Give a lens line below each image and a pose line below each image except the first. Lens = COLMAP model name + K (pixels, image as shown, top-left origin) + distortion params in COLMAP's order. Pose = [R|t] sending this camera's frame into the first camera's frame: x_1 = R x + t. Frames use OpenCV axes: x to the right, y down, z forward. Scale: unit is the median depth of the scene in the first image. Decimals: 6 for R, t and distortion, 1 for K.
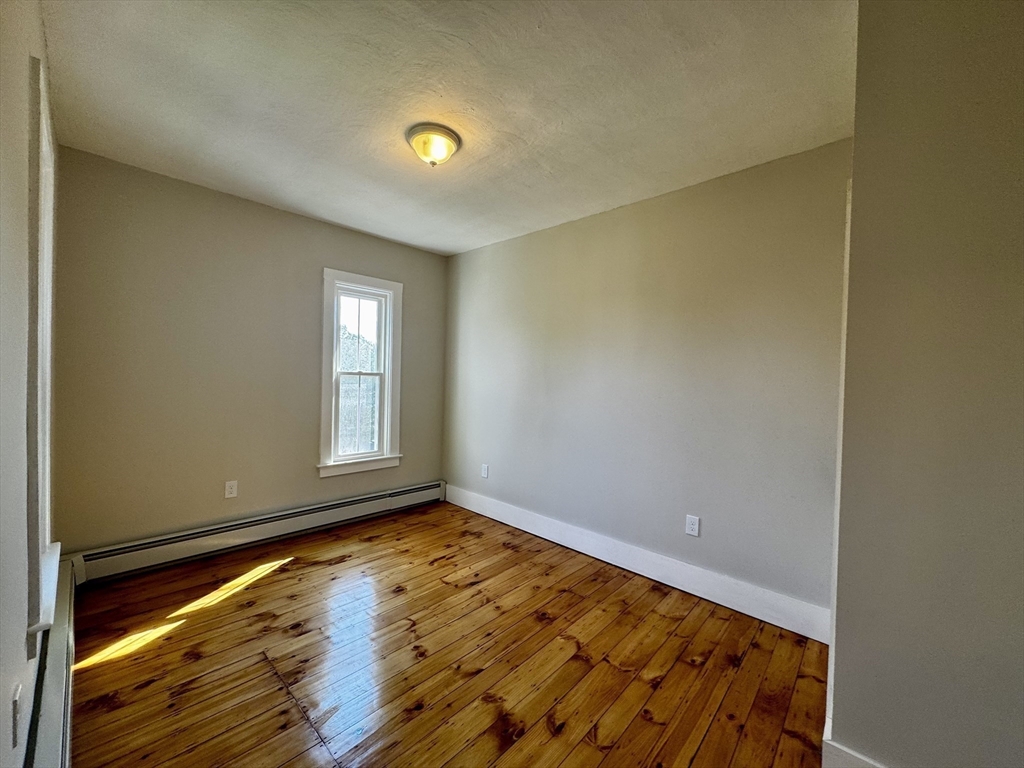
lens RADIAL K [[408.9, 0, 511.1], [0, 408.9, 383.5], [0, 0, 1]] dist [-0.002747, 0.000038]
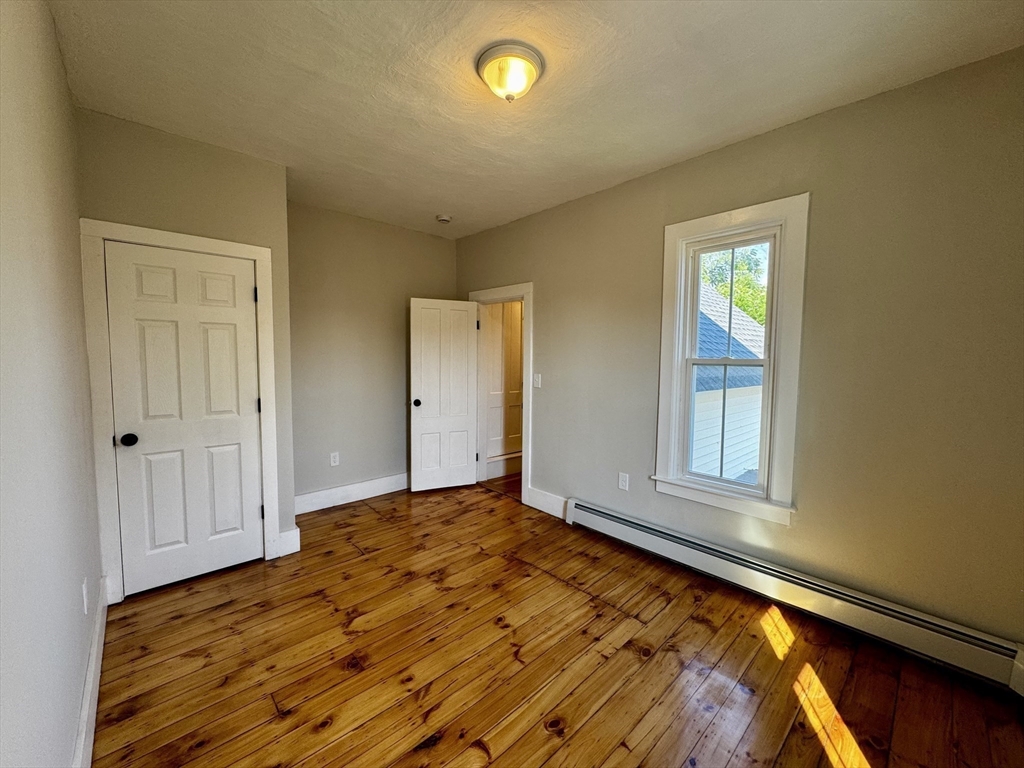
lens RADIAL K [[408.9, 0, 511.1], [0, 408.9, 383.5], [0, 0, 1]] dist [-0.002747, 0.000038]
pose [[-0.997600, -0.037845, 0.057982, -0.275062], [-0.032775, 0.995755, 0.086010, -0.056116], [-0.060991, 0.083903, -0.994606, 1.930888]]
